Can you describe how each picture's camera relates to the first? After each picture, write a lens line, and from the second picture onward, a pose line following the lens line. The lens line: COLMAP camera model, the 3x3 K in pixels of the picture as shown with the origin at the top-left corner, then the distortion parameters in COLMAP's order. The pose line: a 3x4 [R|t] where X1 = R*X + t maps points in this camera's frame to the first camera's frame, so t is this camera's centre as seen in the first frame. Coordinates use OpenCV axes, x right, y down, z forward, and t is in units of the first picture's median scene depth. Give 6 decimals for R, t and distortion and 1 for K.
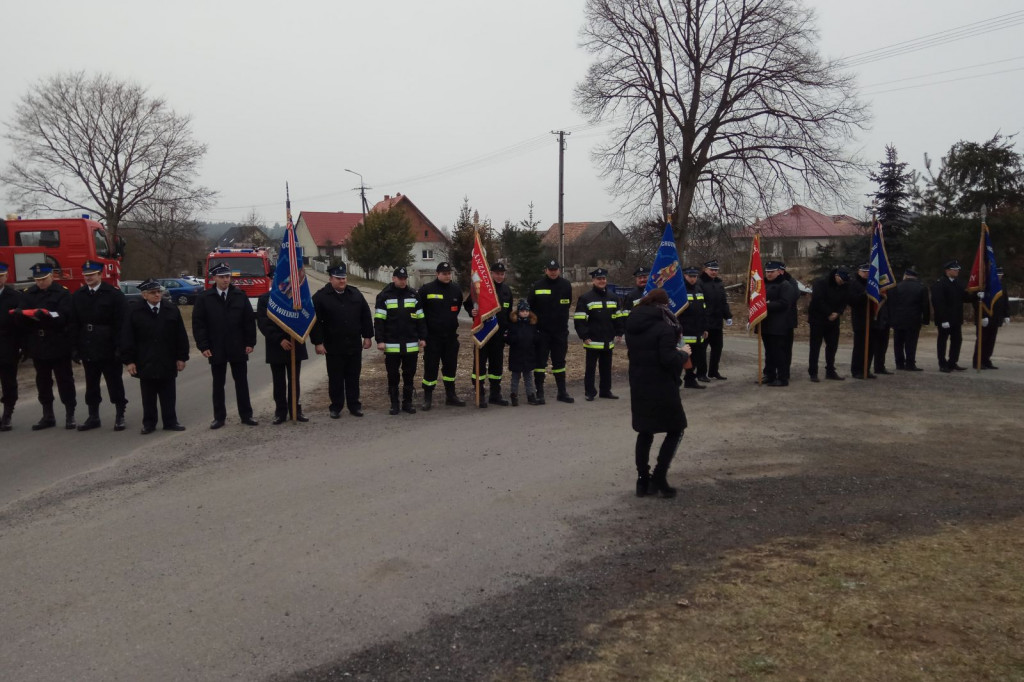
lens RADIAL K [[783.6, 0, 497.8], [0, 783.6, 340.0], [0, 0, 1]] dist [0.109377, -0.154737]
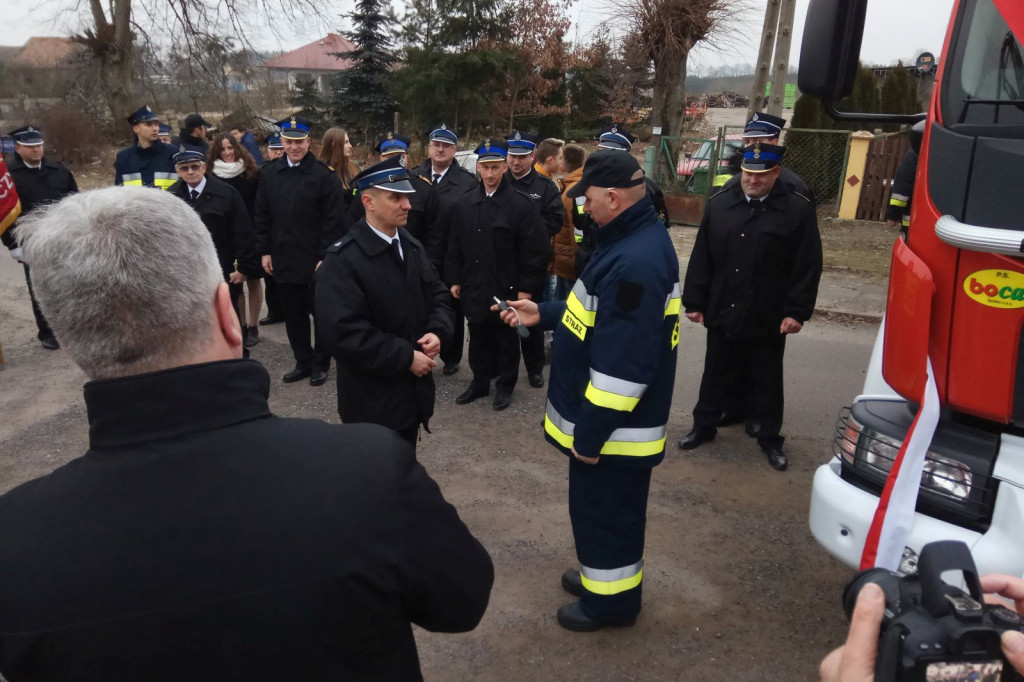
lens RADIAL K [[783.6, 0, 505.7], [0, 783.6, 339.2], [0, 0, 1]] dist [0.109377, -0.154737]
pose [[0.860166, -0.129725, 0.493240, 0.175990], [0.028932, 0.977964, 0.206757, -0.027263], [-0.509193, -0.163575, 0.844965, 0.201838]]
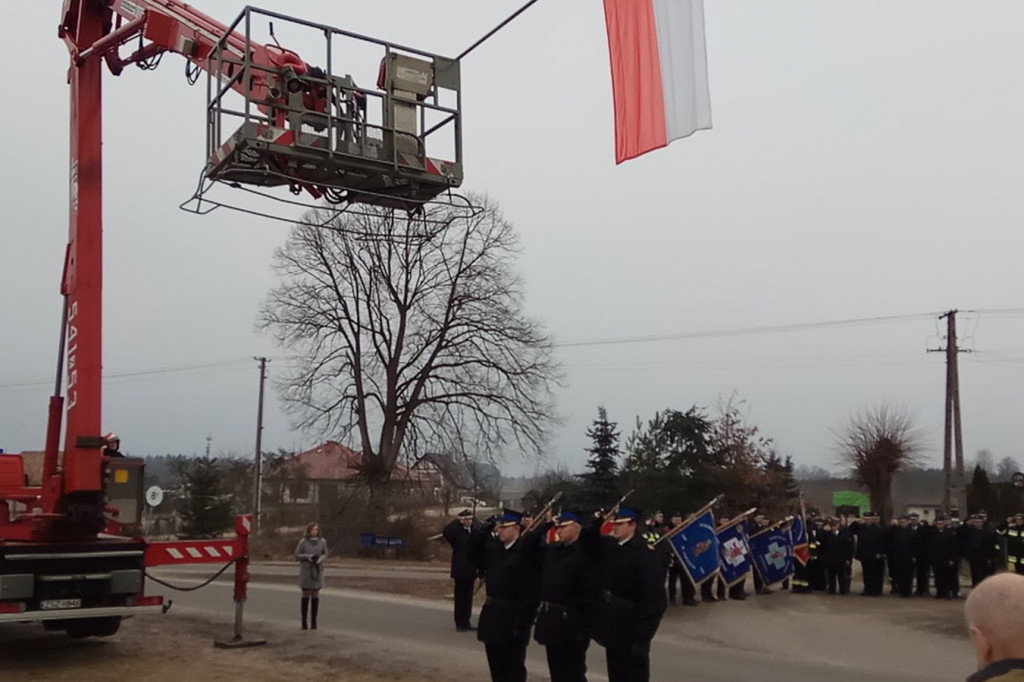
lens RADIAL K [[1106.5, 0, 482.8], [0, 1106.5, 354.5], [0, 0, 1]] dist [0.114489, 0.000000]
pose [[0.836604, 0.086566, 0.540926, -0.482915], [0.042254, 0.974297, -0.221270, 0.019655], [-0.546177, 0.207972, 0.811442, -0.170541]]
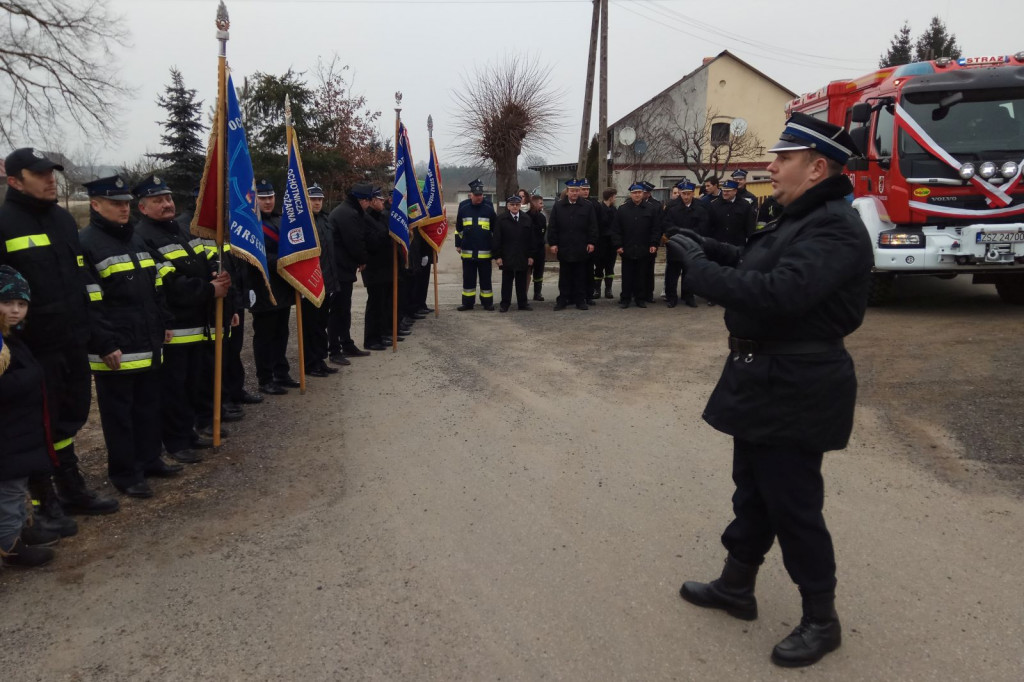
lens RADIAL K [[783.6, 0, 503.8], [0, 783.6, 345.1], [0, 0, 1]] dist [0.109377, -0.154737]
pose [[0.525013, -0.159265, 0.836060, -0.116411], [0.097877, 0.987116, 0.126578, -0.012612], [-0.845447, 0.015376, 0.533838, 0.210362]]
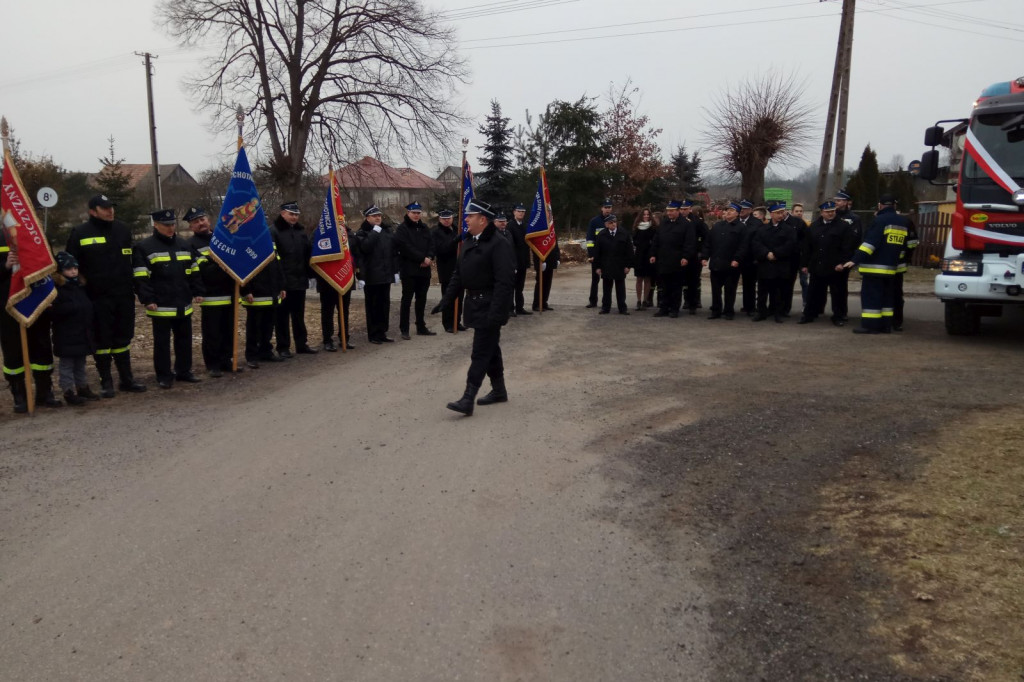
lens RADIAL K [[783.6, 0, 502.7], [0, 783.6, 341.3], [0, 0, 1]] dist [0.109377, -0.154737]
pose [[0.856208, -0.085109, 0.509572, -0.069975], [0.052717, 0.995582, 0.077705, -0.002578], [-0.513934, -0.039668, 0.856912, 0.068171]]
